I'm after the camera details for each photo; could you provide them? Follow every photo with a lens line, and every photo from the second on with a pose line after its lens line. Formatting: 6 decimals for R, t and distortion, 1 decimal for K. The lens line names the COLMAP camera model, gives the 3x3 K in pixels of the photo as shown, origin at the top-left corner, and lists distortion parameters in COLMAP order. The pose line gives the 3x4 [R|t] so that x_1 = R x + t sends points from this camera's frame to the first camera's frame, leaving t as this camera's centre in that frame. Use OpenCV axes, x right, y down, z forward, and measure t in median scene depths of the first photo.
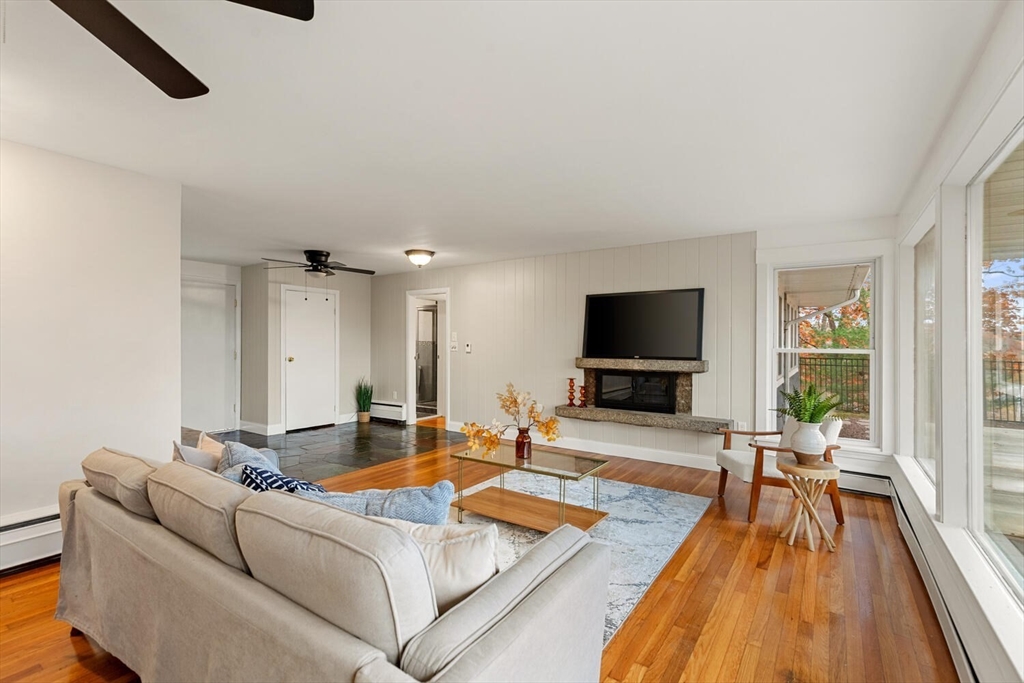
lens RADIAL K [[467.4, 0, 512.0], [0, 467.4, 335.7], [0, 0, 1]] dist [0.001953, -0.000009]
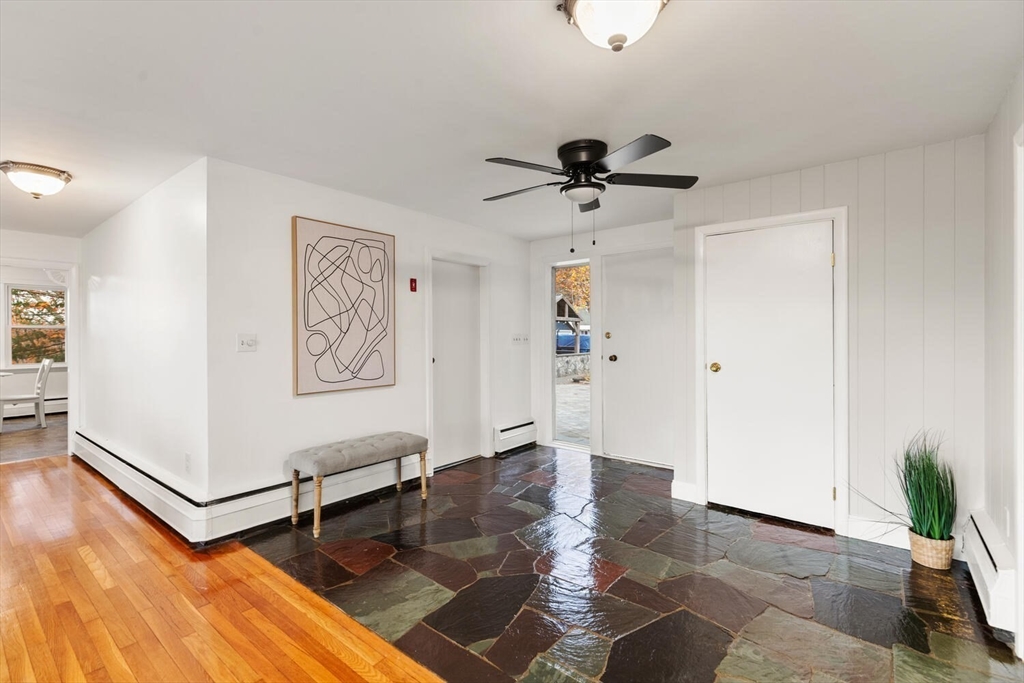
lens RADIAL K [[467.4, 0, 512.0], [0, 467.4, 335.7], [0, 0, 1]] dist [0.001953, -0.000009]
pose [[-0.076714, -0.002003, -0.997051, 0.040538], [0.007310, 0.999970, -0.002571, 0.020461], [0.997026, -0.007485, -0.076697, 0.769462]]
